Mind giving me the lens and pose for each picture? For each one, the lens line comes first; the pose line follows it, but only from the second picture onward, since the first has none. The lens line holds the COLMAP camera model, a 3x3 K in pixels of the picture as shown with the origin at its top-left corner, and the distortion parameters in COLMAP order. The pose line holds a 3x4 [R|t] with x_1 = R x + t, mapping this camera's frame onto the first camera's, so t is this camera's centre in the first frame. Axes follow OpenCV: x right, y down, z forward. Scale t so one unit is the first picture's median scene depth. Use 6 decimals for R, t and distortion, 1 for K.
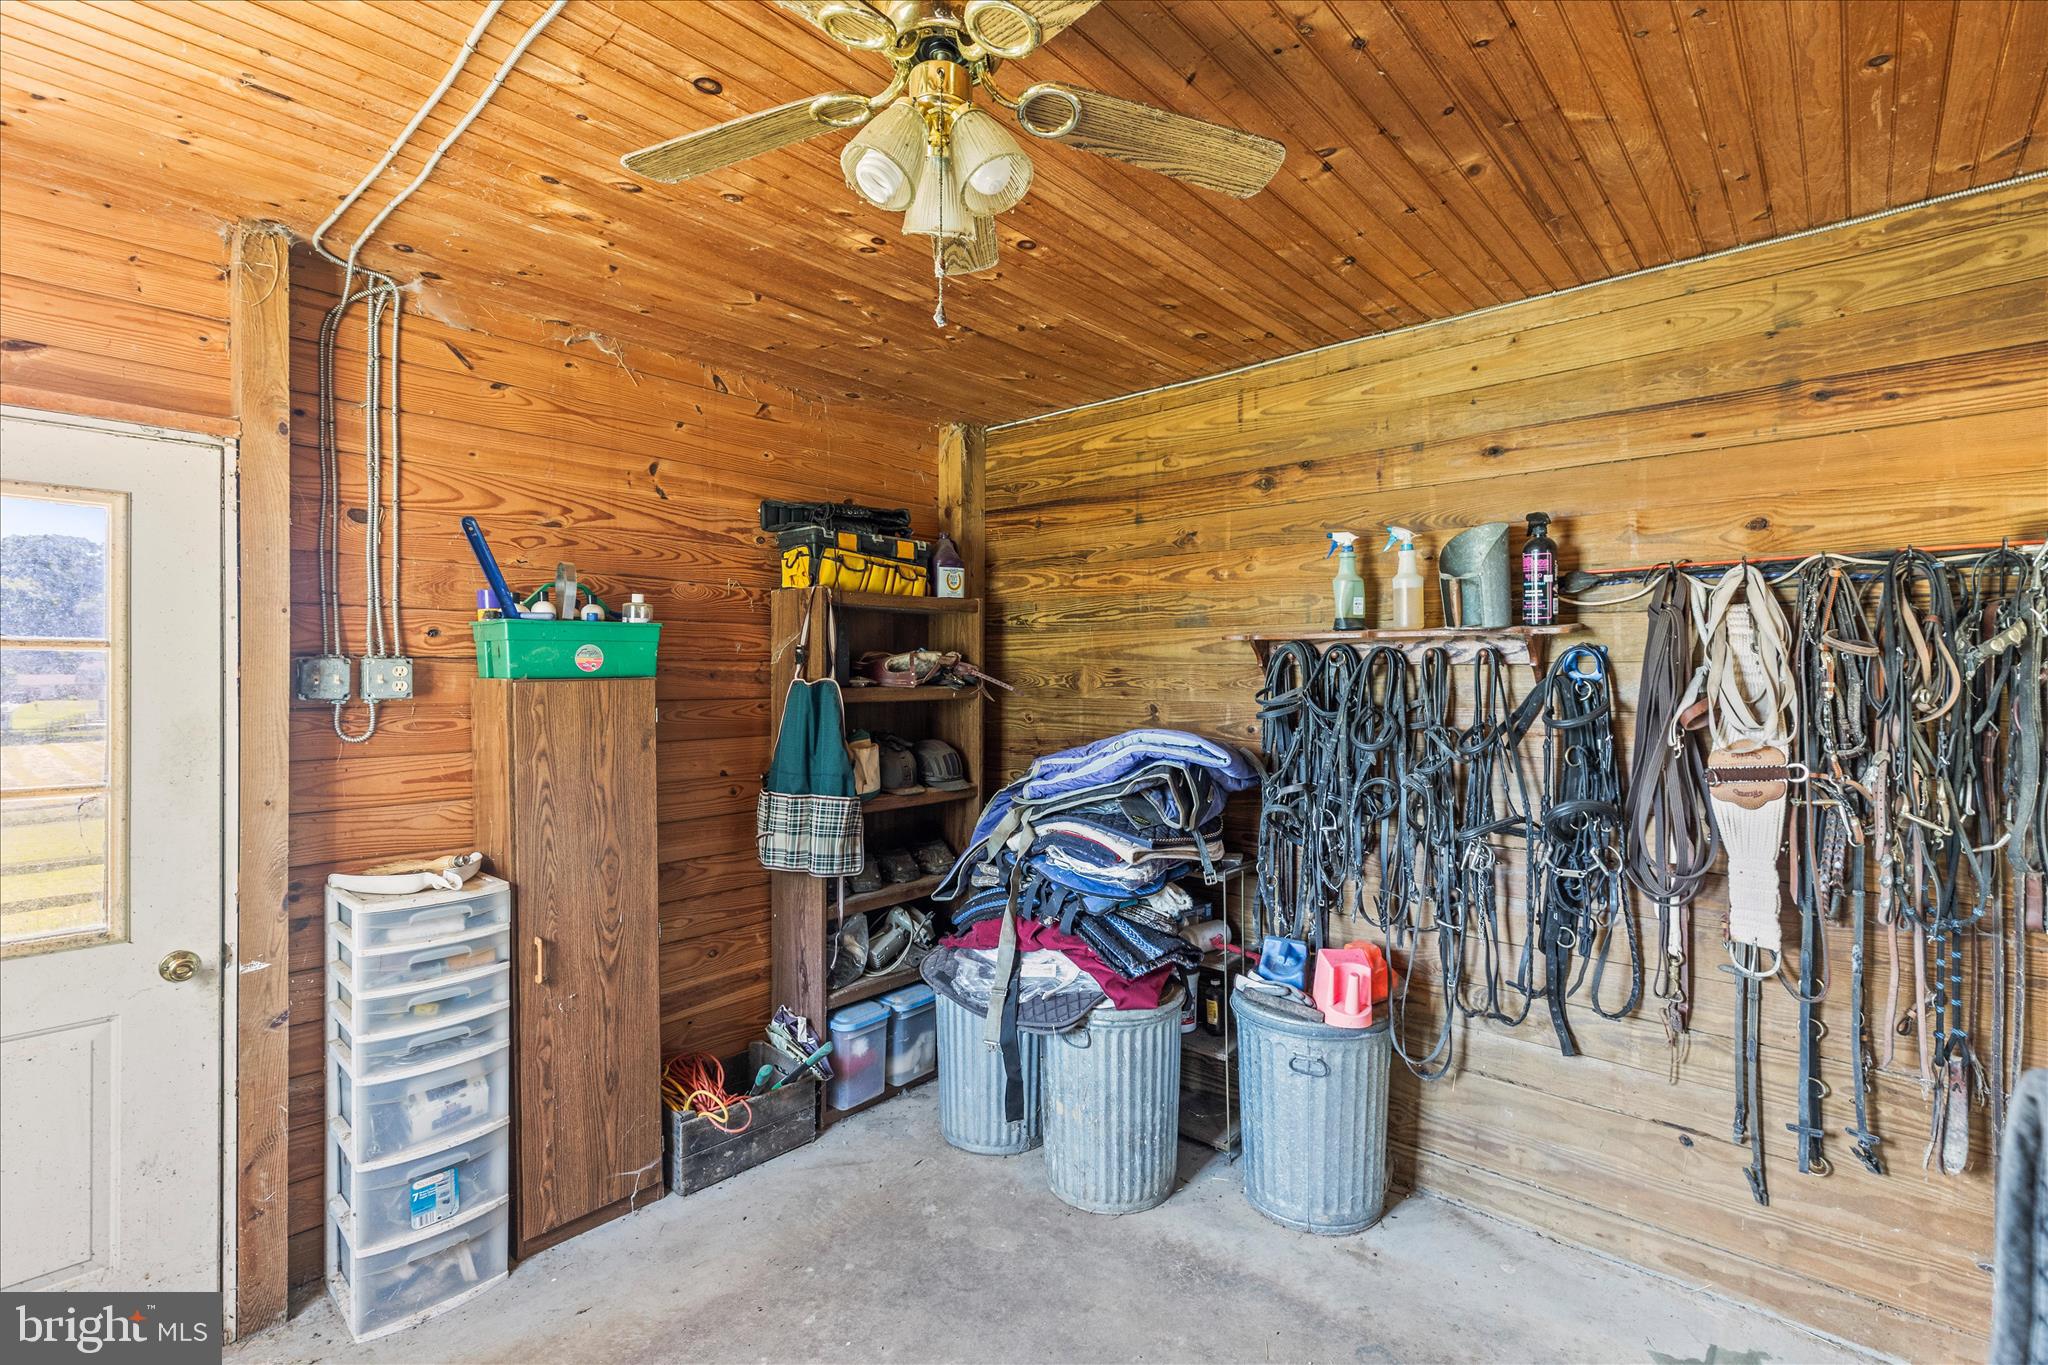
lens RADIAL K [[924.5, 0, 1014.8], [0, 924.5, 672.7], [0, 0, 1]] dist [-0.017796, 0.004983]
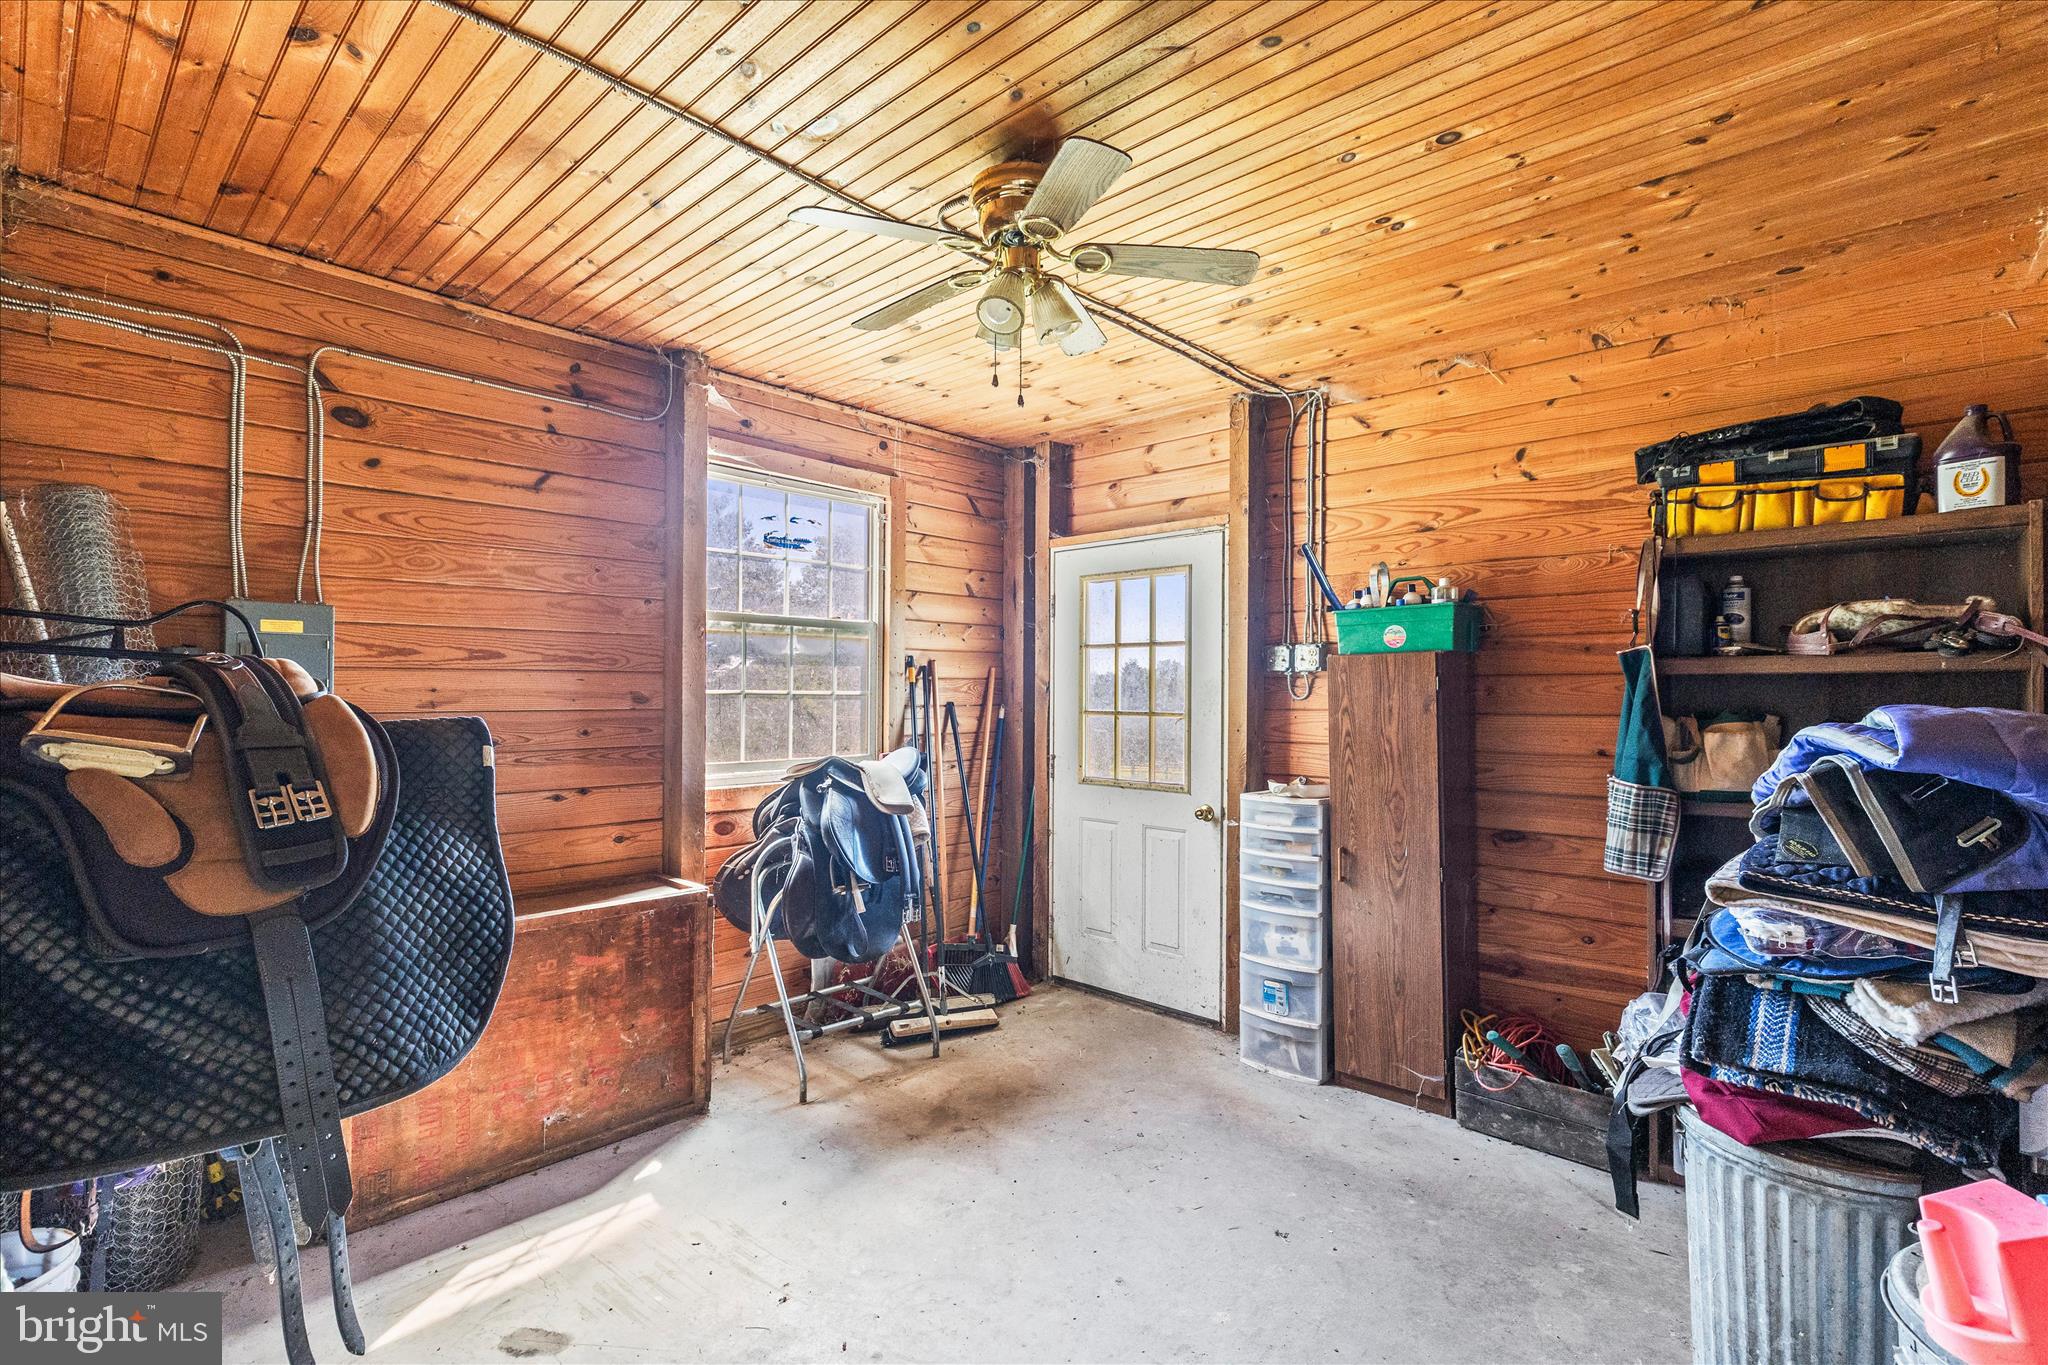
lens RADIAL K [[924.5, 0, 1014.2], [0, 924.5, 687.7], [0, 0, 1]] dist [-0.017796, 0.004983]
pose [[-0.031358, -0.007898, -0.999477, 0.731822], [-0.003625, 0.999963, -0.007788, 0.059662], [0.999502, 0.003379, -0.031386, 0.492945]]
